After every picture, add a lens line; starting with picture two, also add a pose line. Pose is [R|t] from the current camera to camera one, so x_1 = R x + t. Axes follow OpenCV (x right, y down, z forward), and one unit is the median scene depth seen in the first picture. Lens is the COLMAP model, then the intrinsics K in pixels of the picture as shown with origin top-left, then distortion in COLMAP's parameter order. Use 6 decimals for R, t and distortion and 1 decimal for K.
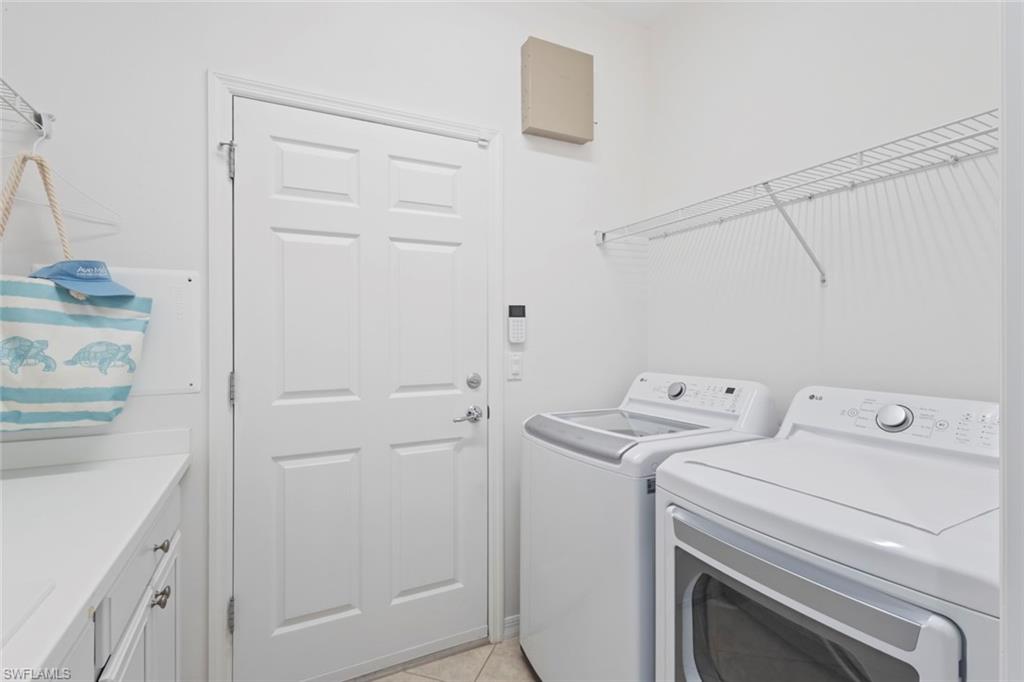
lens RADIAL K [[477.2, 0, 512.9], [0, 477.2, 336.5], [0, 0, 1]] dist [0.010050, 0.000946]
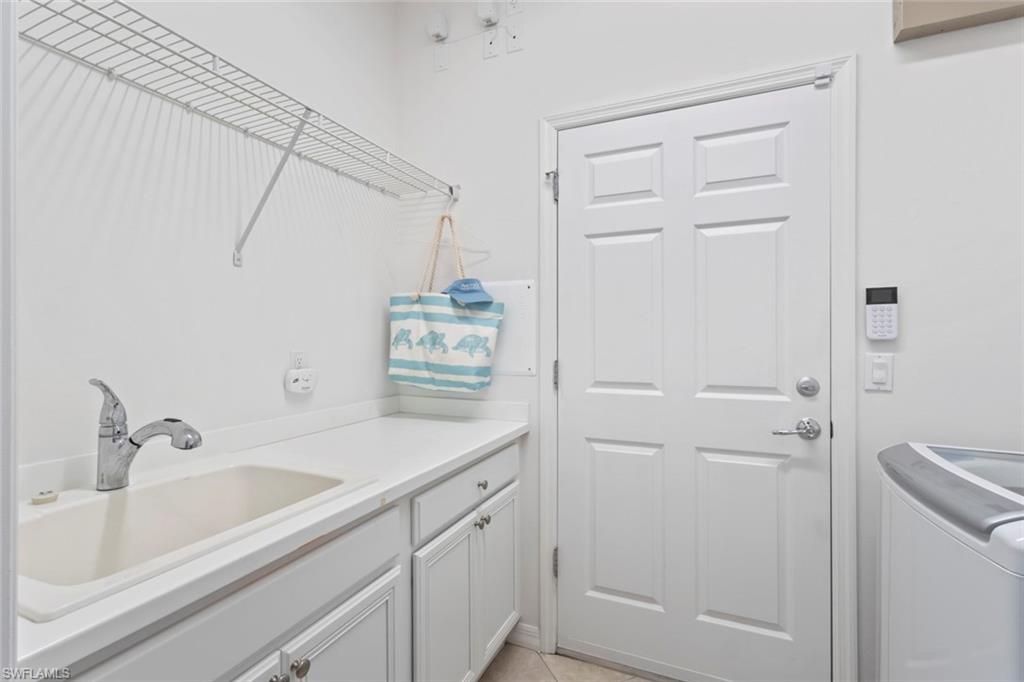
lens RADIAL K [[477.2, 0, 512.9], [0, 477.2, 336.5], [0, 0, 1]] dist [0.010050, 0.000946]
pose [[0.645593, 0.002946, -0.763676, 0.264591], [-0.003202, 0.999994, 0.001150, 0.012287], [0.763675, 0.001703, 0.645598, 0.143645]]
